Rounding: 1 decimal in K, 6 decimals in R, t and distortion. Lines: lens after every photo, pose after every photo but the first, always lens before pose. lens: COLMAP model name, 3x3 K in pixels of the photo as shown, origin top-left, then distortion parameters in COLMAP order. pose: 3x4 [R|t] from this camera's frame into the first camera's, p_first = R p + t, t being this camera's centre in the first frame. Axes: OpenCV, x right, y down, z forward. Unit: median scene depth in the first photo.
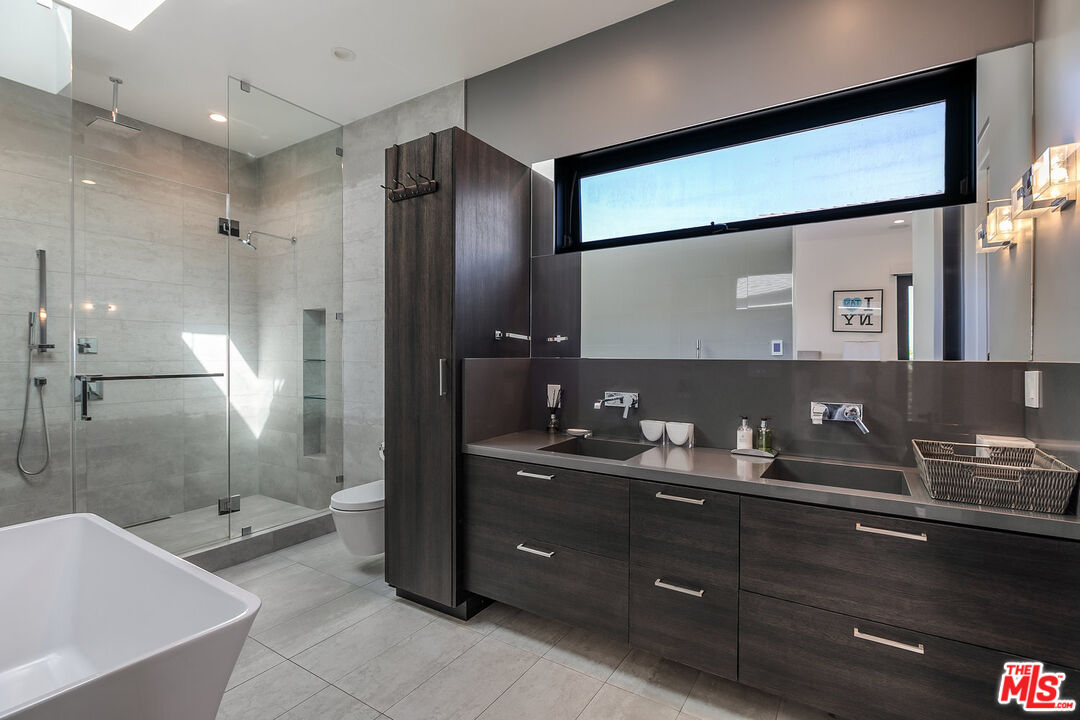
lens RADIAL K [[521.6, 0, 528.5], [0, 521.6, 356.8], [0, 0, 1]] dist [-0.004113, 0.000419]
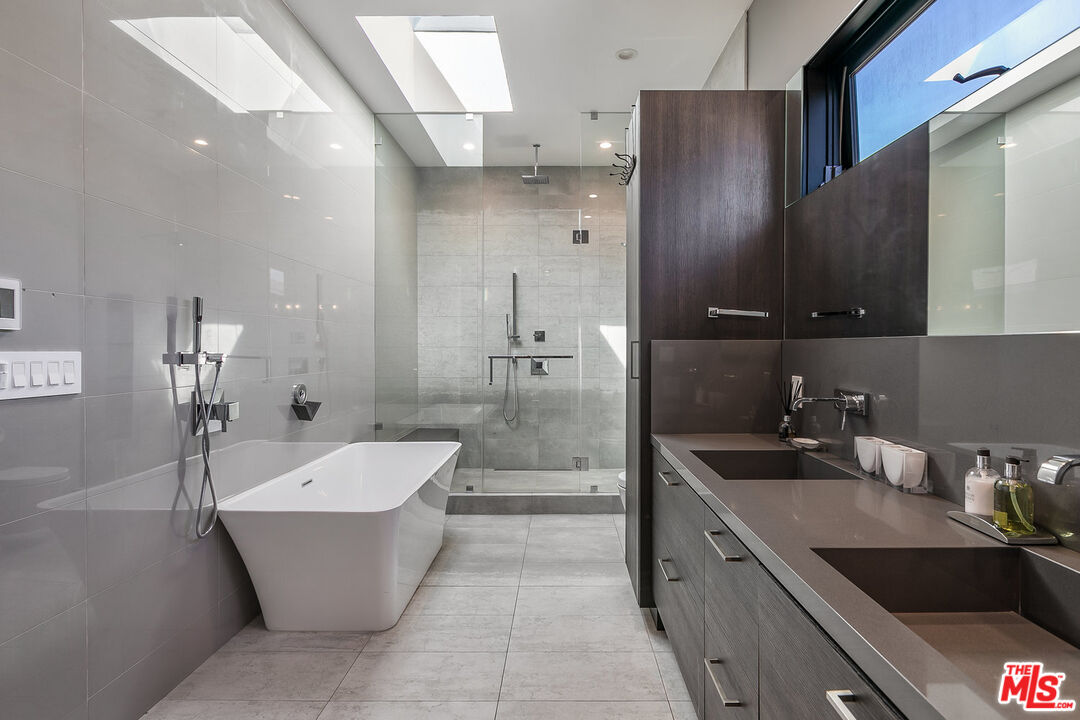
lens RADIAL K [[521.6, 0, 532.3], [0, 521.6, 352.0], [0, 0, 1]] dist [-0.004113, 0.000419]
pose [[0.533558, 0.009681, -0.845708, 0.376838], [-0.007812, 0.999948, 0.006517, 0.014242], [0.845728, 0.003130, 0.533606, 0.237663]]
